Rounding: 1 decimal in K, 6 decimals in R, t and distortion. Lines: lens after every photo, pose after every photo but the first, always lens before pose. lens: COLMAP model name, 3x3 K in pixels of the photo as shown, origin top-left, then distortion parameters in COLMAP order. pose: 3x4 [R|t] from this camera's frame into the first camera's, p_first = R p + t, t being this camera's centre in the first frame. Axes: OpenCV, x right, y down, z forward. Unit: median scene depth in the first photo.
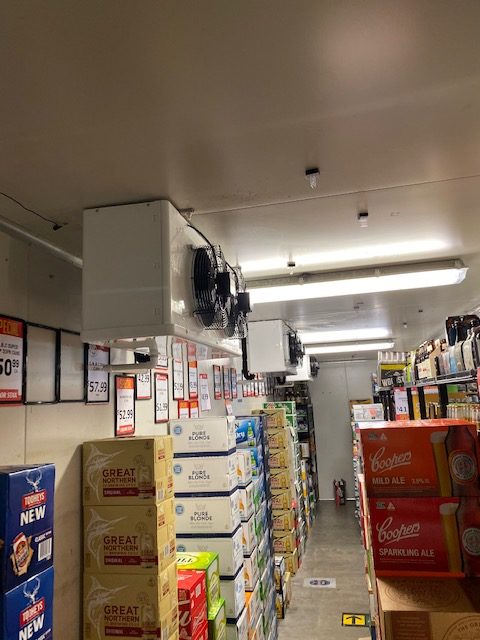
lens RADIAL K [[497.1, 0, 226.3], [0, 497.1, 323.5], [0, 0, 1]] dist [0.016598, 0.001872]
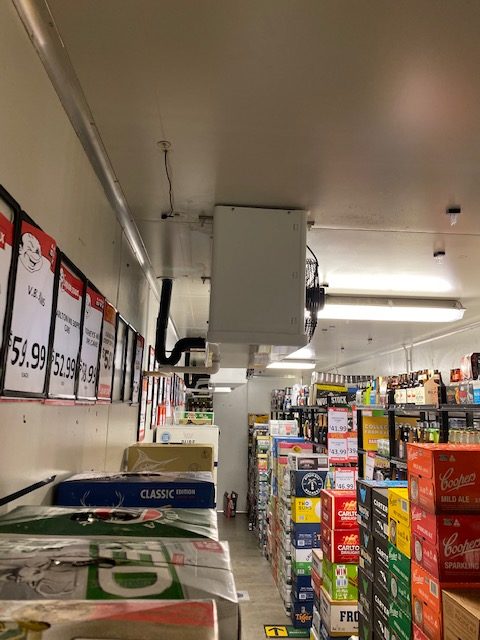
lens RADIAL K [[500.2, 0, 240.0], [0, 500.2, 320.0], [0, 0, 1]] dist [0.016484, 0.001416]
pose [[0.957224, 0.120705, 0.262967, -0.304100], [-0.114440, 0.992662, -0.039071, 0.014853], [-0.265753, 0.007305, 0.964013, 0.040530]]
